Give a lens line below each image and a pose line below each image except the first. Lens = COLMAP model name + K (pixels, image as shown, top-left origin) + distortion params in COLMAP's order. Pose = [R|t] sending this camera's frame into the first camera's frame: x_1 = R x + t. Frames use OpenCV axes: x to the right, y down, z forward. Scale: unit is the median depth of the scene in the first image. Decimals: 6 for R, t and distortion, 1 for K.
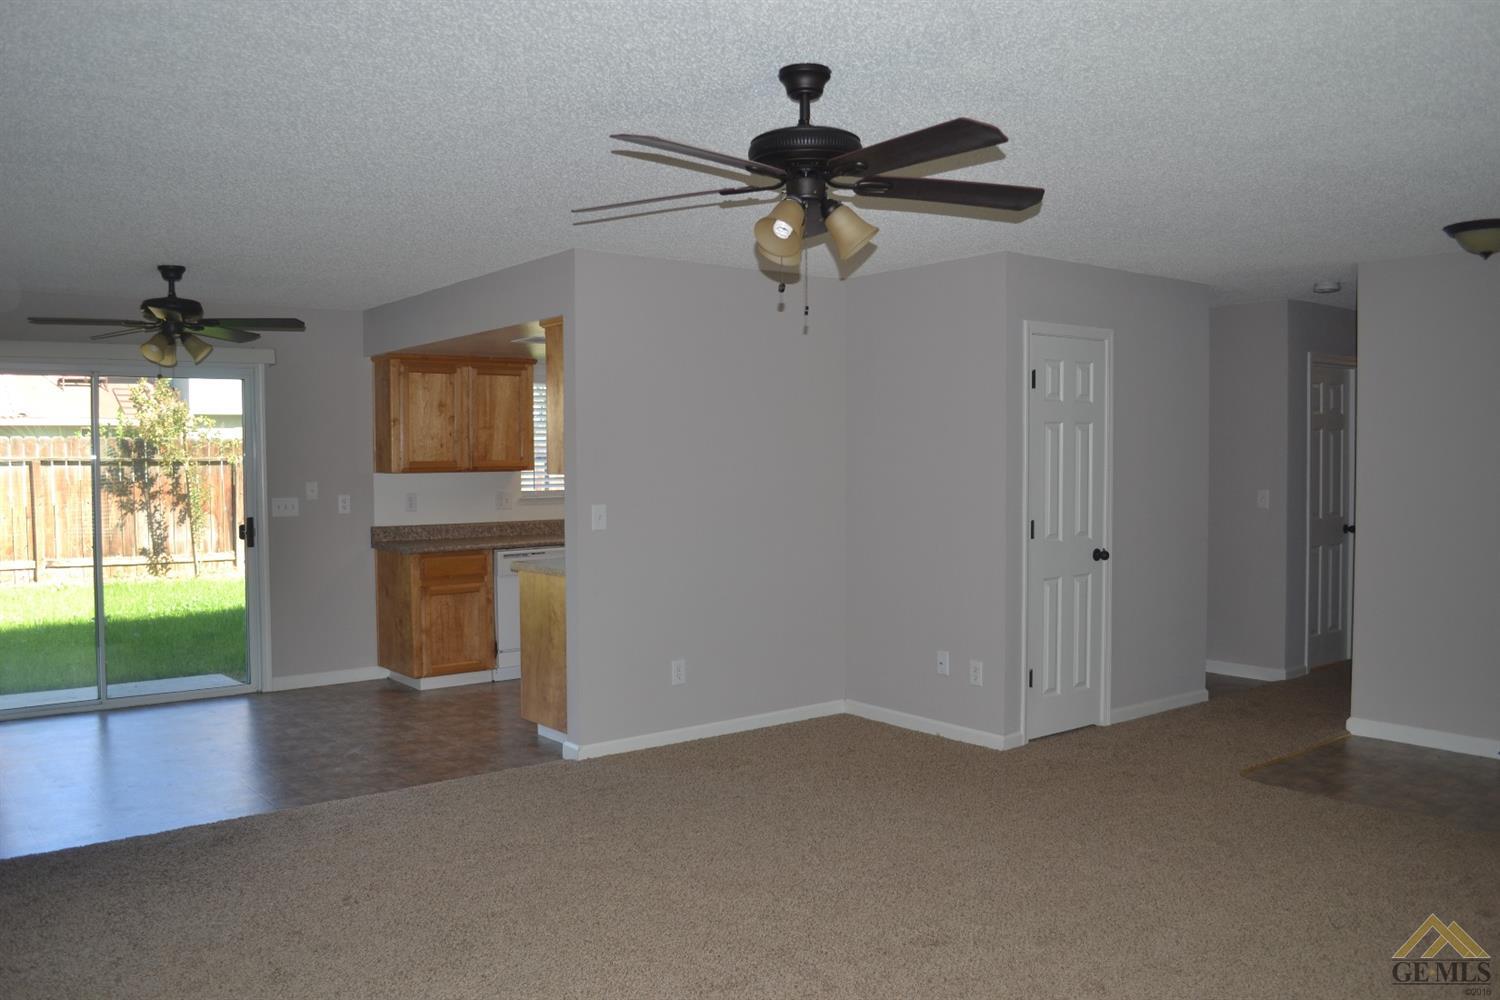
lens RADIAL K [[1186.7, 0, 745.1], [0, 1186.7, 500.7], [0, 0, 1]] dist [-0.071168, -0.007270]
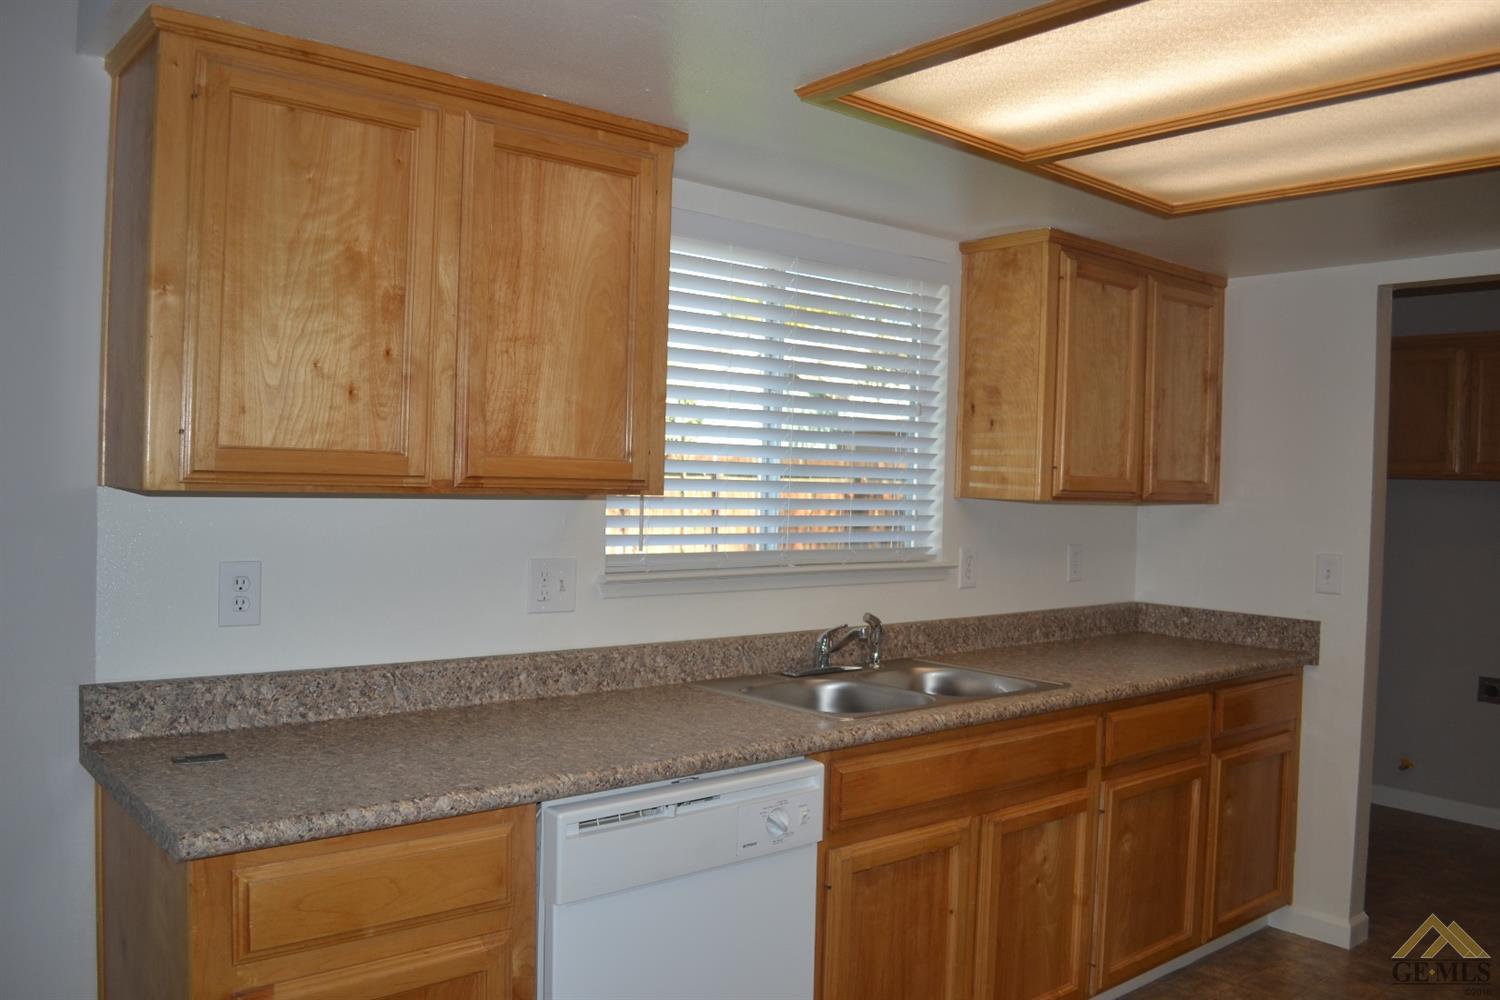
lens RADIAL K [[1186.7, 0, 755.4], [0, 1186.7, 502.5], [0, 0, 1]] dist [-0.071168, -0.007270]
pose [[0.998821, 0.036964, 0.031468, -0.169293], [-0.036369, 0.999152, -0.019277, -0.019457], [-0.032154, 0.018110, 0.999319, 0.714444]]
